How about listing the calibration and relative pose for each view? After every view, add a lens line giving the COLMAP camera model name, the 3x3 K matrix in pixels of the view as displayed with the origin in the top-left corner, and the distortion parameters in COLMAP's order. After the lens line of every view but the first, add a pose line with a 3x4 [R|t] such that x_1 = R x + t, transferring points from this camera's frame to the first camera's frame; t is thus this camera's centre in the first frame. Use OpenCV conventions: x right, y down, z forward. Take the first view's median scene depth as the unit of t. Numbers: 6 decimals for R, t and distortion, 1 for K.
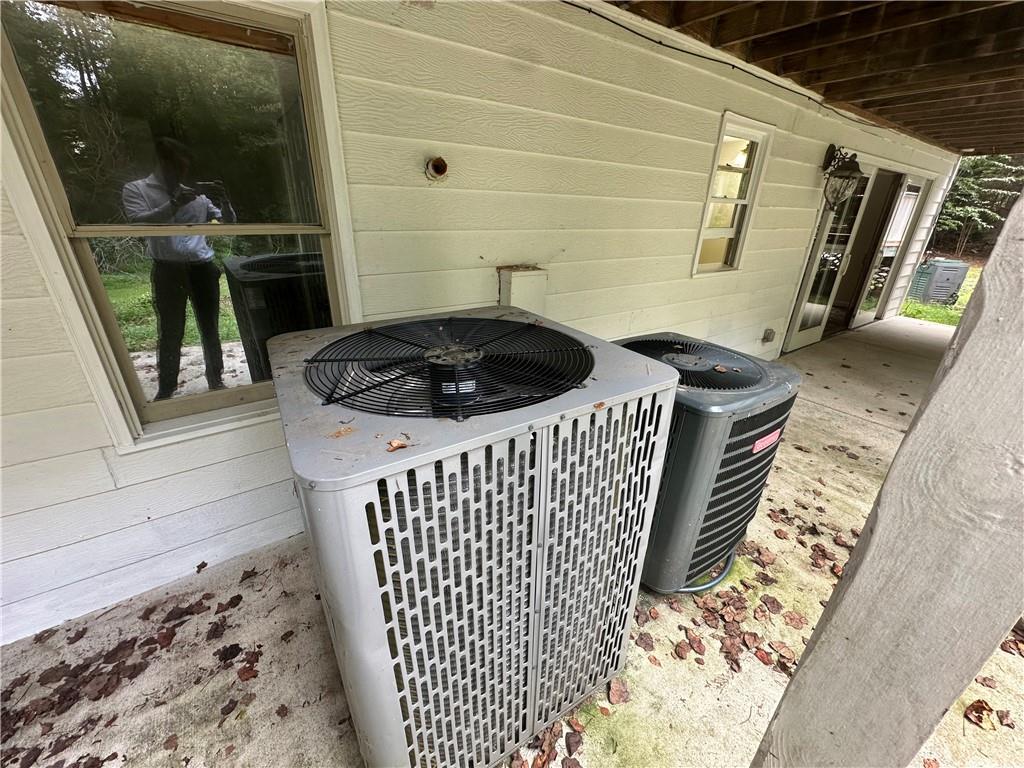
lens RADIAL K [[409.0, 0, 513.8], [0, 409.0, 384.6], [0, 0, 1]] dist [-0.003820, 0.000939]
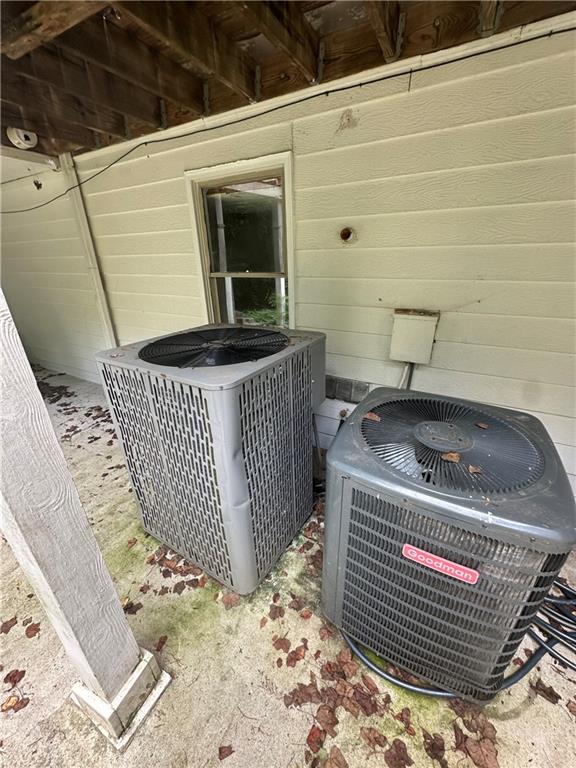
lens RADIAL K [[306.7, 0, 287.7], [0, 306.7, 384.4], [0, 0, 1]] dist [-0.003820, 0.000939]
pose [[0.442203, 0.320874, -0.837554, 0.878897], [-0.328965, 0.926762, 0.181367, -0.186606], [0.834409, 0.195325, 0.515373, 0.409355]]
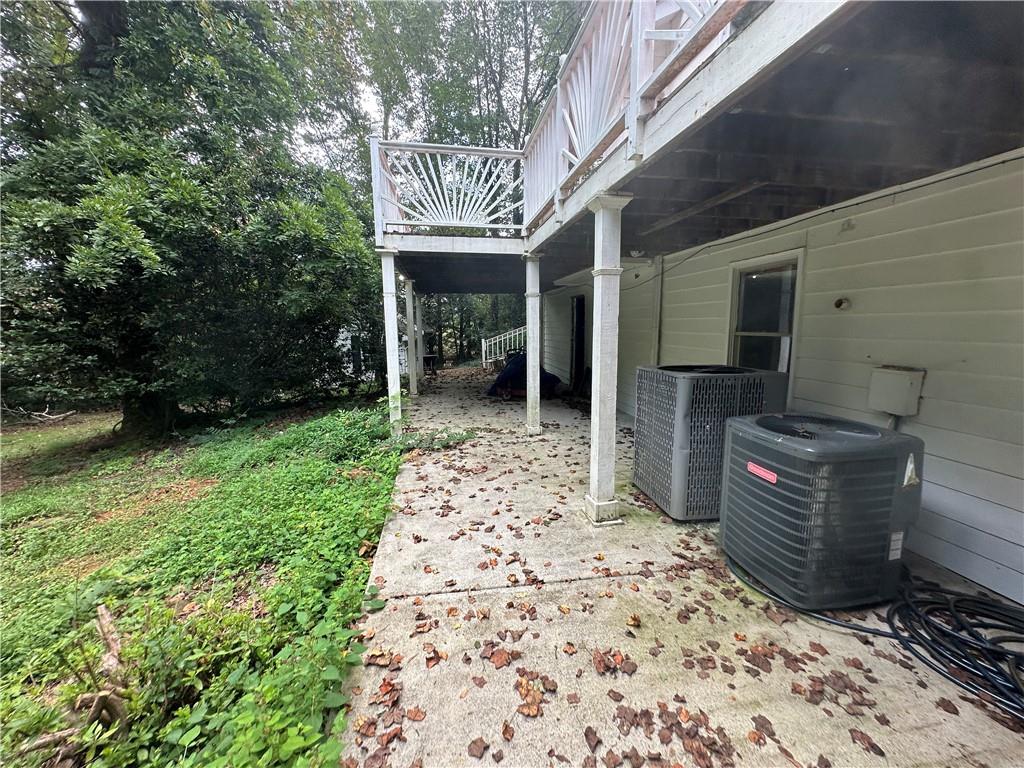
lens RADIAL K [[409.0, 0, 514.9], [0, 409.0, 385.4], [0, 0, 1]] dist [-0.003820, 0.000939]
pose [[-0.419204, 0.113261, -0.900800, 2.263682], [-0.367102, 0.886316, 0.282278, -0.220083], [0.830364, 0.449017, -0.329968, 0.628002]]
